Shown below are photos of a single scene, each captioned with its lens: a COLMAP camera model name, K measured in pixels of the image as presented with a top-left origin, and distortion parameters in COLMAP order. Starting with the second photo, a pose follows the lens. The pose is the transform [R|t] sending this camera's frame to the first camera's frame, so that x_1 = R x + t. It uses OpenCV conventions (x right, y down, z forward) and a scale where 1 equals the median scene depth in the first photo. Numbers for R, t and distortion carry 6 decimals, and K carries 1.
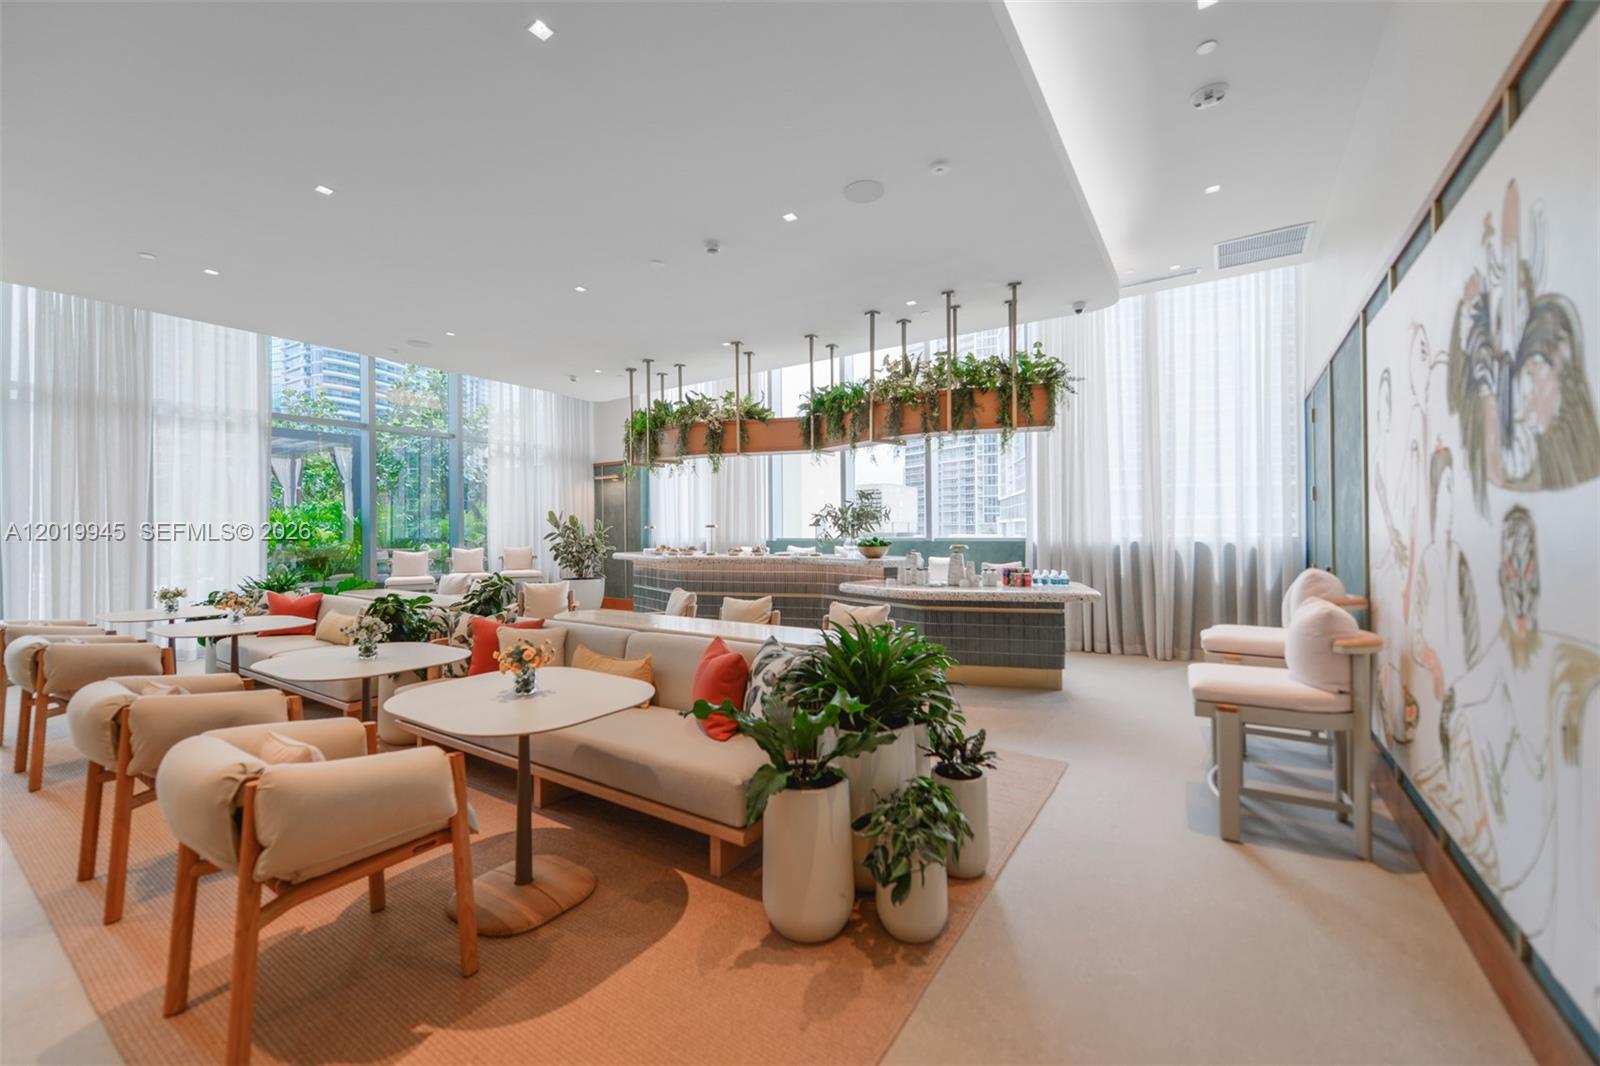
lens RADIAL K [[629.4, 0, 789.2], [0, 629.4, 529.4], [0, 0, 1]] dist [0.003934, -0.000658]
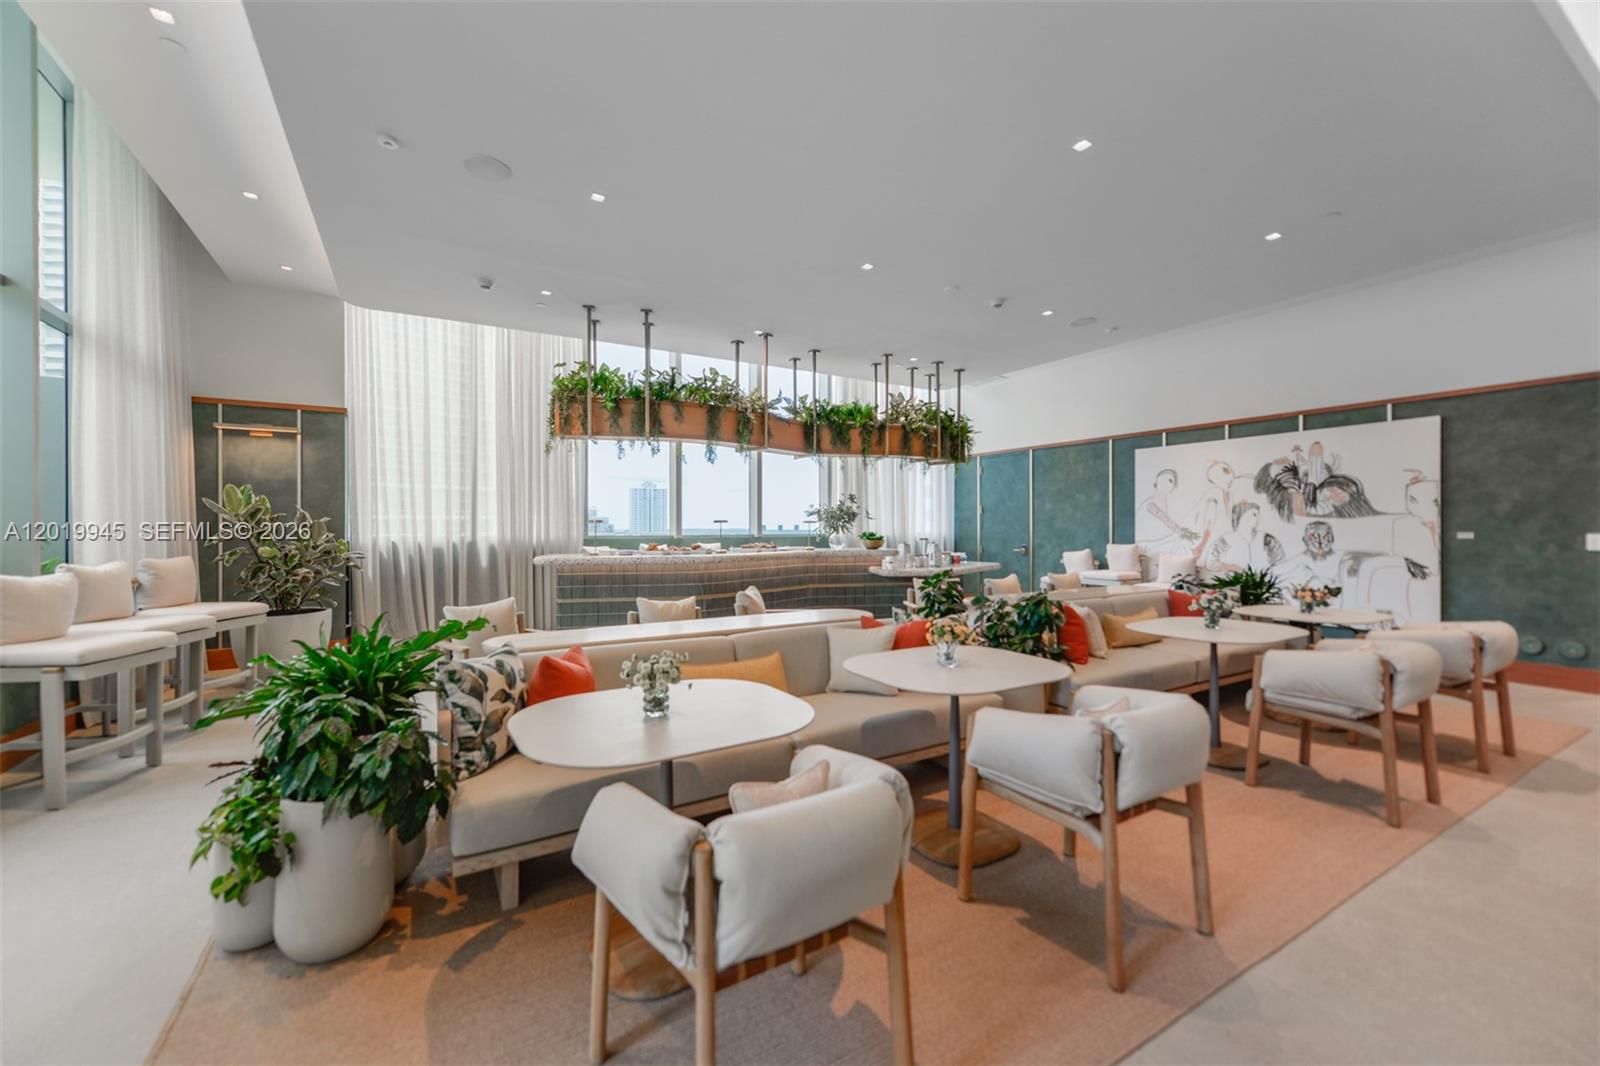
lens RADIAL K [[629.4, 0, 789.2], [0, 629.4, 529.4], [0, 0, 1]] dist [0.003934, -0.000658]
pose [[0.437953, 0.010299, 0.898939, -0.963203], [-0.002894, 0.999945, -0.010046, 0.016492], [-0.898993, 0.001798, 0.437959, 0.545773]]
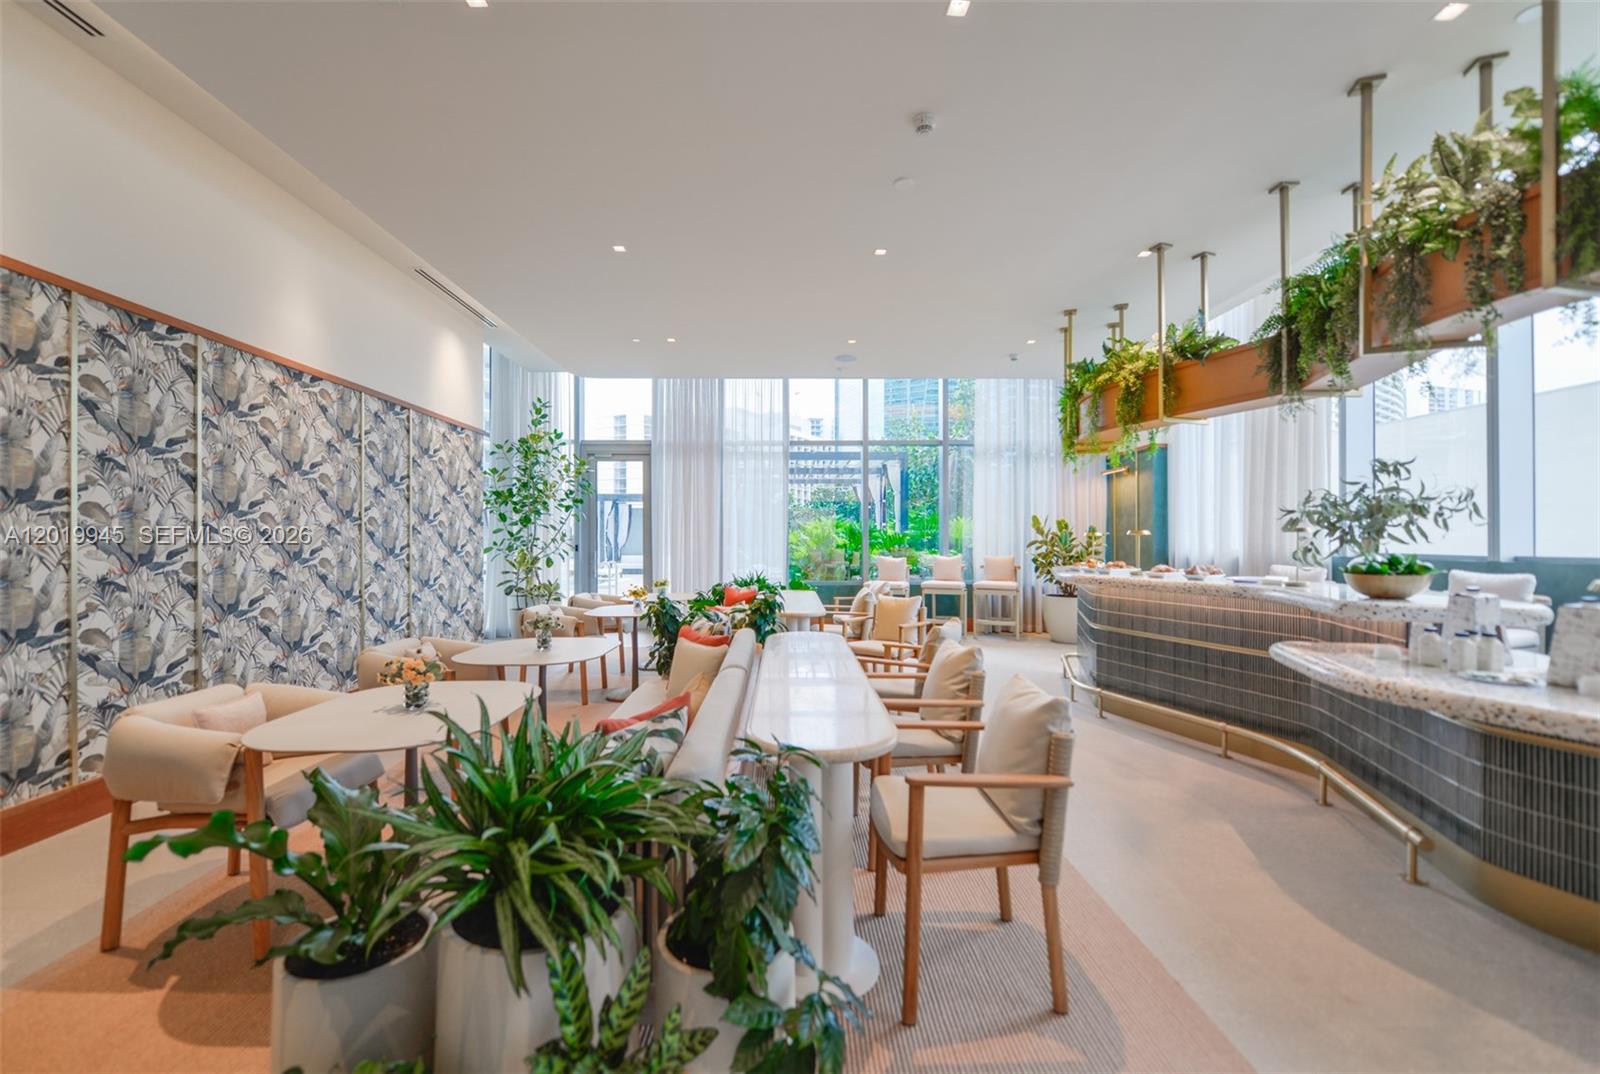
lens RADIAL K [[653.0, 0, 827.1], [0, 653.0, 541.3], [0, 0, 1]] dist [0.000365, 0.000129]
pose [[0.577173, 0.007345, -0.816589, 0.270470], [-0.000850, 0.999964, 0.008393, -0.001100], [0.816621, -0.004150, 0.577159, 0.343295]]
